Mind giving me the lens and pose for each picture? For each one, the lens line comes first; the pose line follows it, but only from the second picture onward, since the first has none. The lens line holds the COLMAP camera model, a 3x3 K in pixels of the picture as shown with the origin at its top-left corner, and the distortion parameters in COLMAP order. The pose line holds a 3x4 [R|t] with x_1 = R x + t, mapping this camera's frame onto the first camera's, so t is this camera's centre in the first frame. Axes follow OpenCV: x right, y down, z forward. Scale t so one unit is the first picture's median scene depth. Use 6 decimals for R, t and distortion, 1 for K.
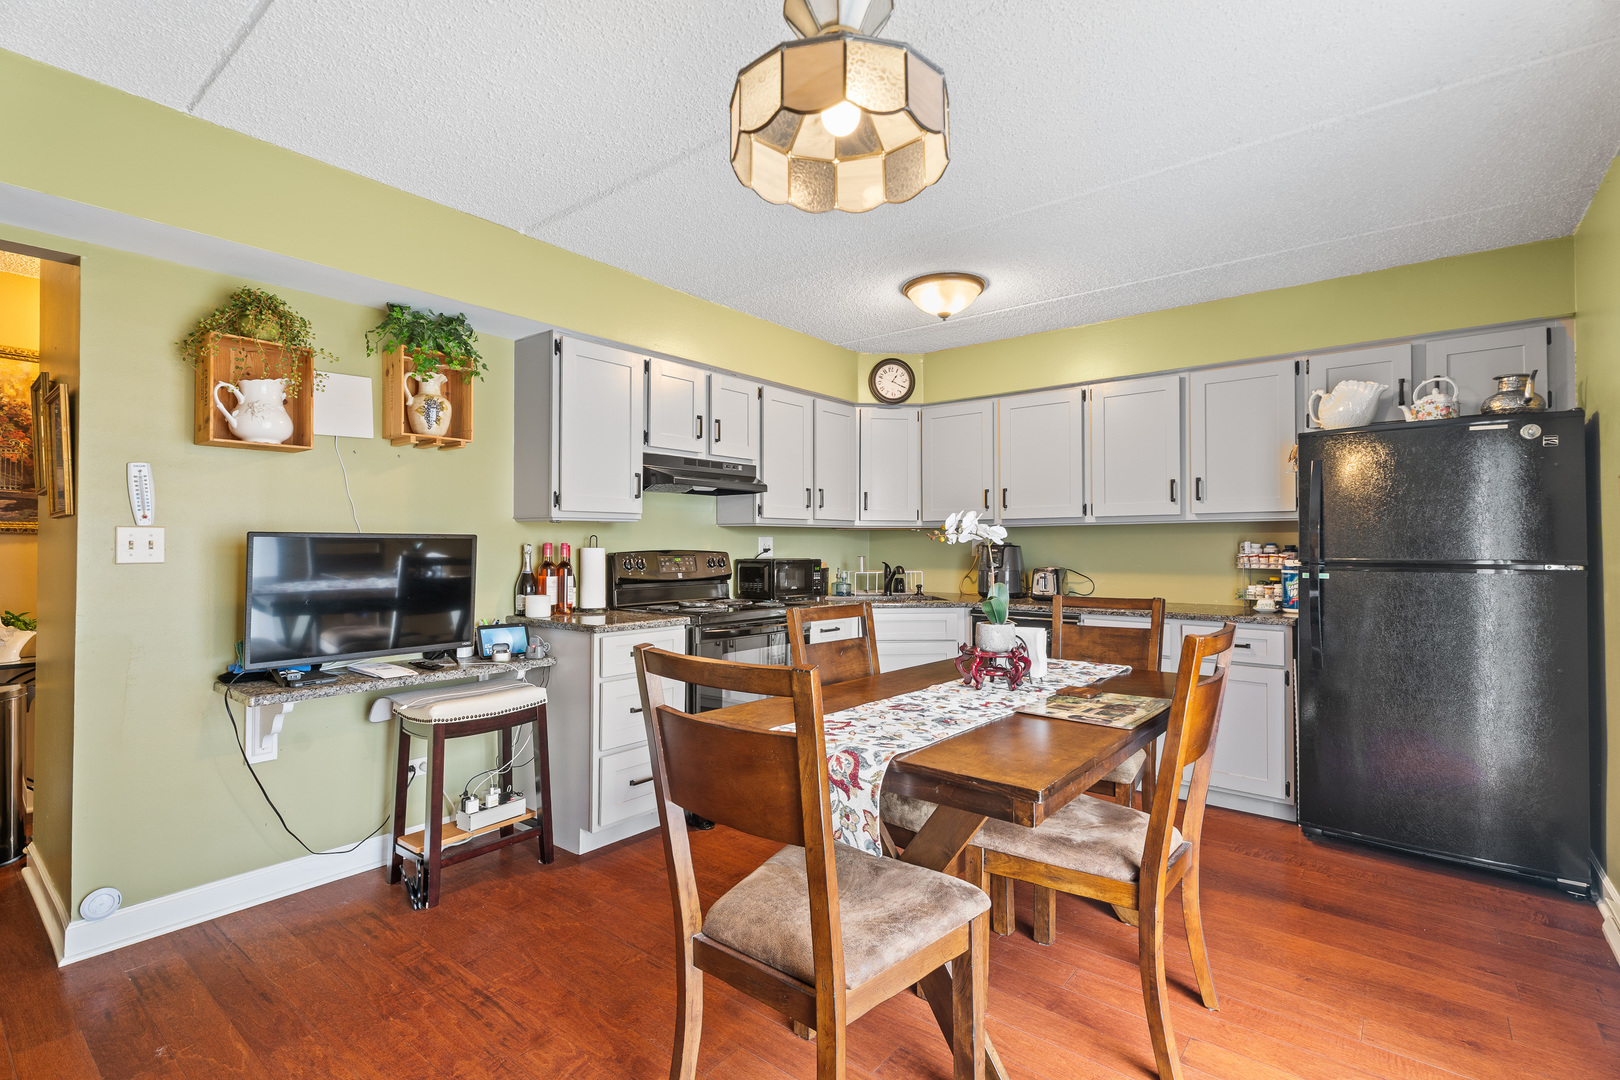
lens RADIAL K [[740.3, 0, 810.0], [0, 740.3, 532.4], [0, 0, 1]] dist [0.003197, 0.000130]
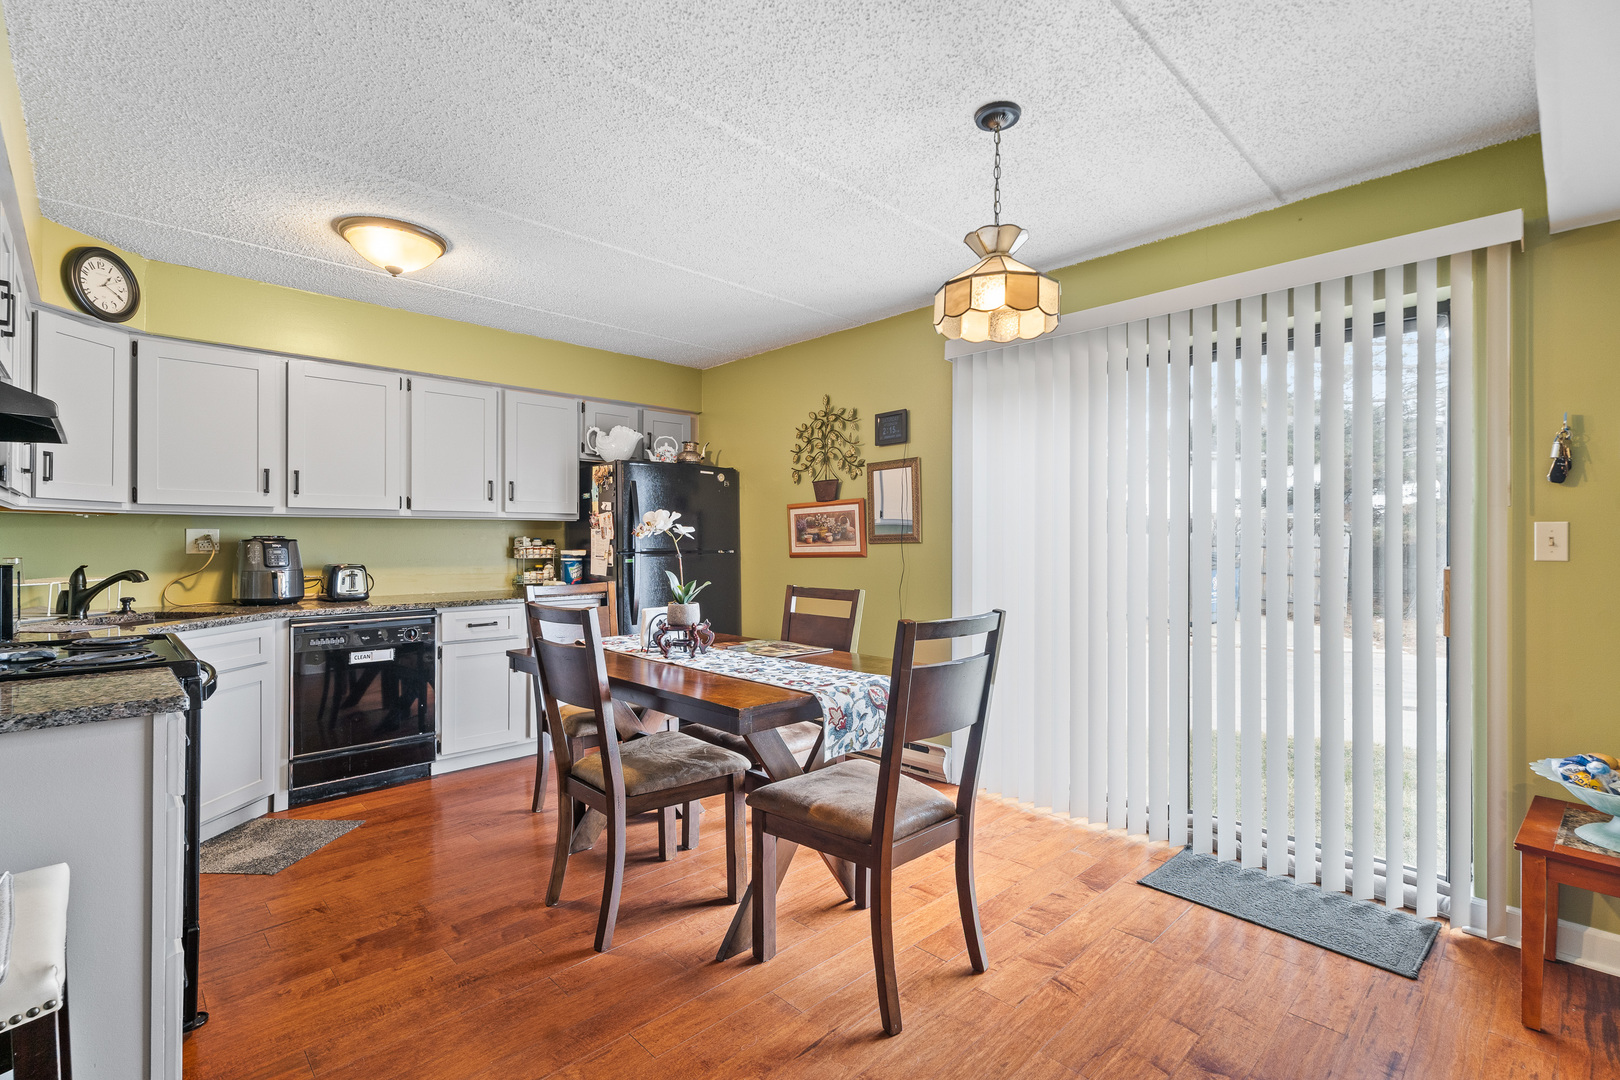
lens RADIAL K [[740.3, 0, 805.9], [0, 740.3, 543.6], [0, 0, 1]] dist [0.003197, 0.000130]
pose [[0.121948, -0.001161, 0.992536, -0.547716], [-0.012078, 0.999924, 0.002654, 0.014705], [-0.992463, -0.012312, 0.121924, 0.371055]]
